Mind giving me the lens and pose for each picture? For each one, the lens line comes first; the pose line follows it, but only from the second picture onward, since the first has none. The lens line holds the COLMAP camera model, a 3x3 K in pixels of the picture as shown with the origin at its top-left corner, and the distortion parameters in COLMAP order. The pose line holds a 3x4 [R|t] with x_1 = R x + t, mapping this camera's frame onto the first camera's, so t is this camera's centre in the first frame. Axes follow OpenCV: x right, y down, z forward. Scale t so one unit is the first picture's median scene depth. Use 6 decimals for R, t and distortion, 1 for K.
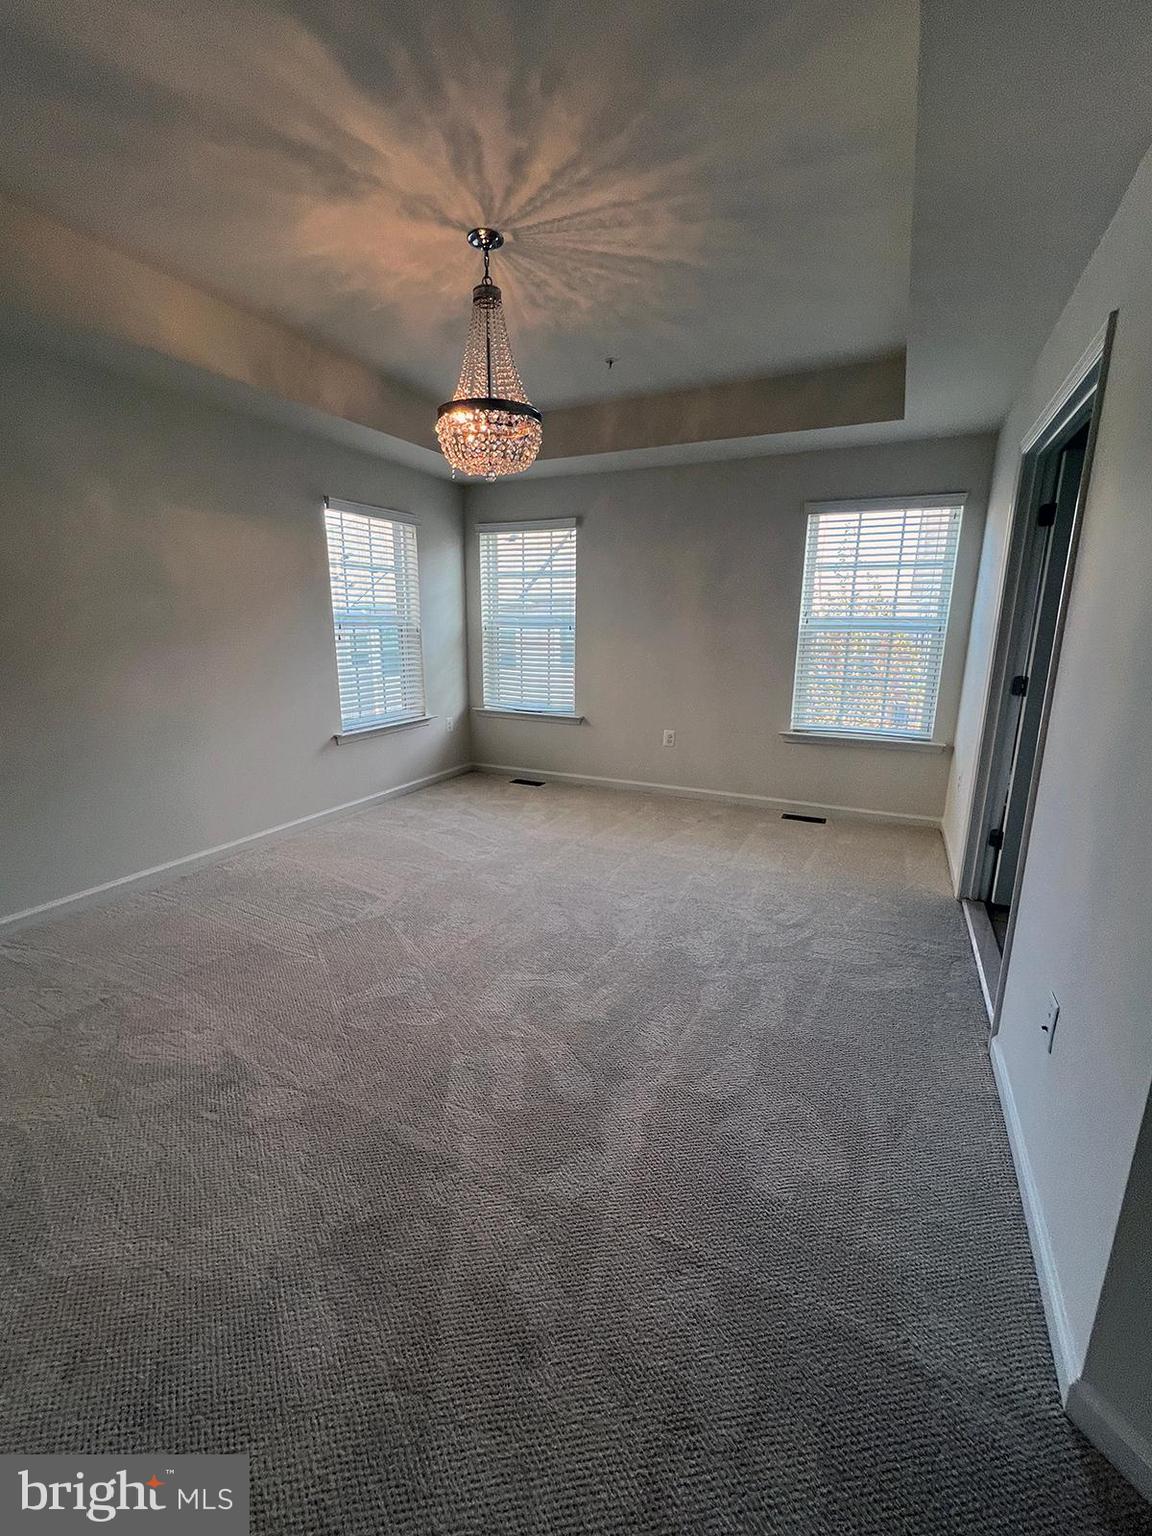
lens RADIAL K [[620.1, 0, 577.7], [0, 620.1, 766.6], [0, 0, 1]] dist [-0.003755, -0.000412]
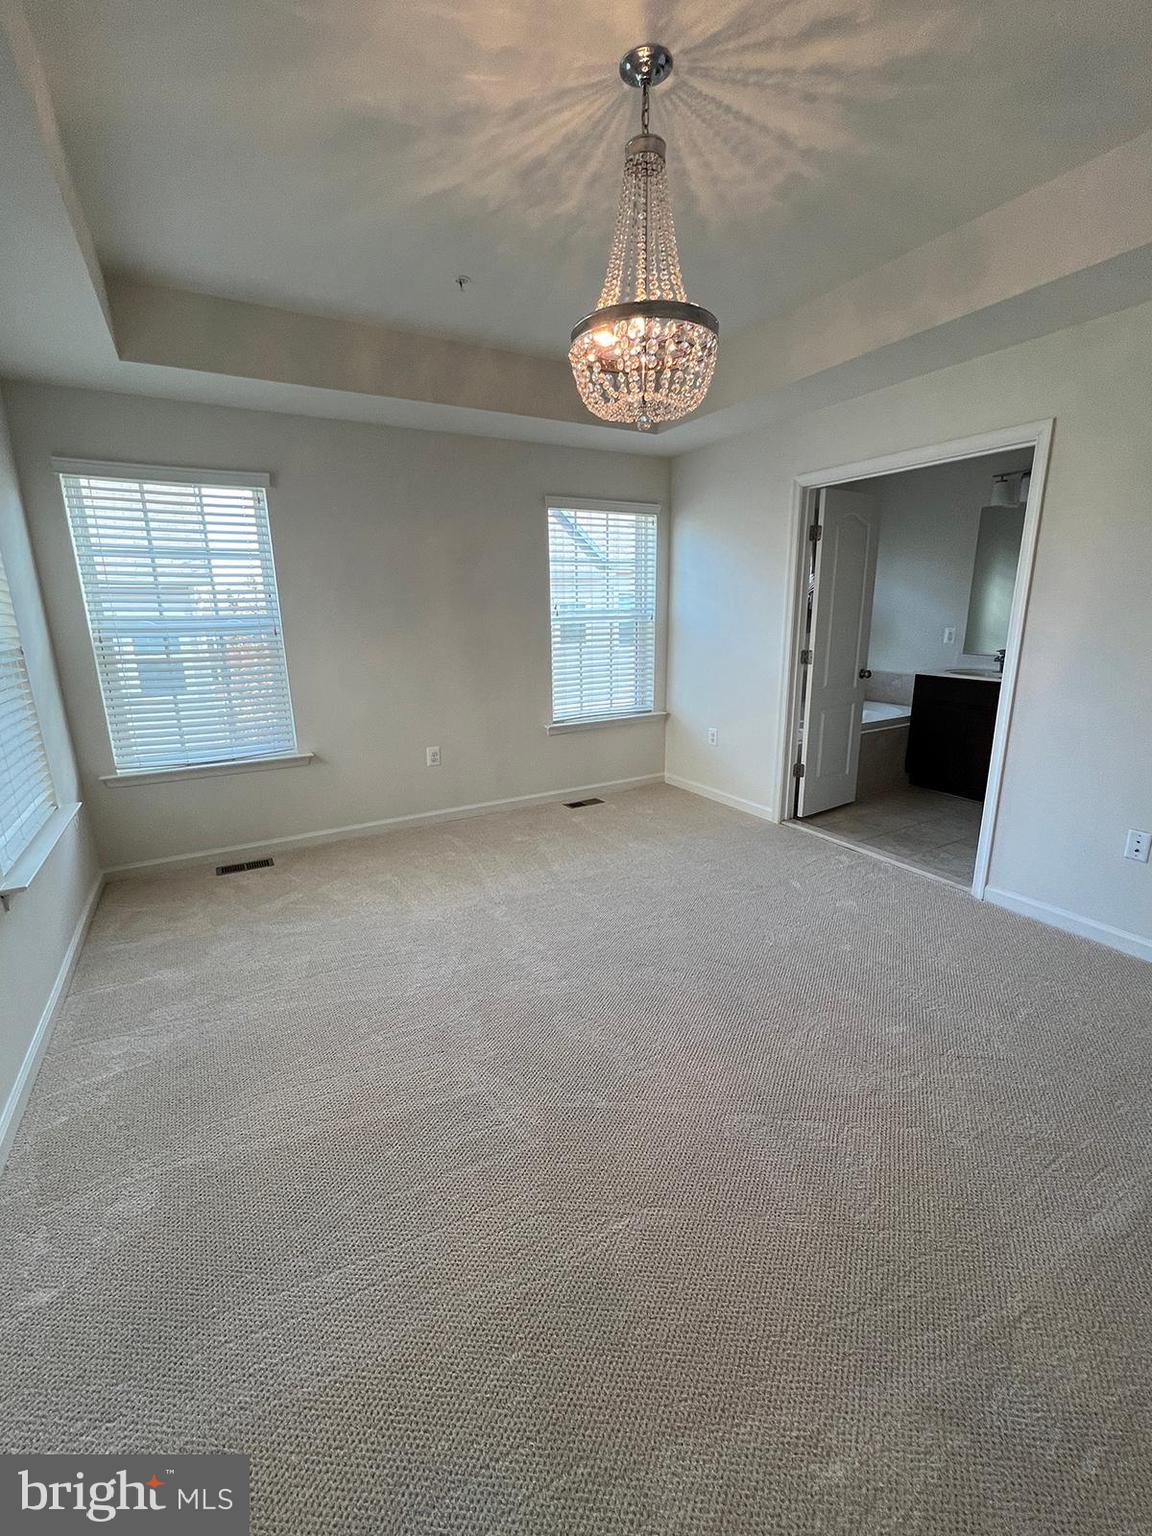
lens RADIAL K [[625.9, 0, 575.5], [0, 625.9, 770.2], [0, 0, 1]] dist [-0.008864, 0.001270]
pose [[0.586712, -0.221093, 0.779030, -0.455498], [0.205907, 0.971120, 0.120534, -0.101041], [-0.783181, 0.089689, 0.615292, 0.360302]]
